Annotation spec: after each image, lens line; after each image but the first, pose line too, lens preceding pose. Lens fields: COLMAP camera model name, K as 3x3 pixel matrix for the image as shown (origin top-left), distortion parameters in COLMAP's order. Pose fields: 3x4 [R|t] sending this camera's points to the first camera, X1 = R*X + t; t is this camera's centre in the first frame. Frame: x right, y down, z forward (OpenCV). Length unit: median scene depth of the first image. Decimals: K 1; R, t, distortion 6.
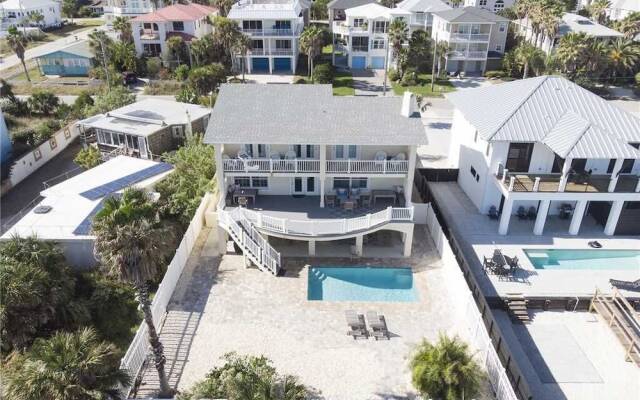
lens RADIAL K [[491.8, 0, 320.0], [0, 491.8, 200.0], [0, 0, 1]] dist [-0.006595, 0.006238]
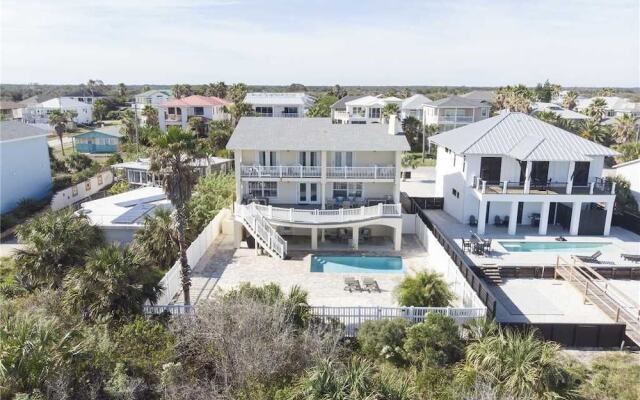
lens RADIAL K [[487.0, 0, 320.0], [0, 487.0, 200.0], [0, 0, 1]] dist [-0.003374, -0.005201]
pose [[0.999968, 0.000663, -0.007998, 0.005681], [-0.002461, 0.973911, -0.226919, 0.261482], [0.007639, 0.226931, 0.973881, -0.133013]]
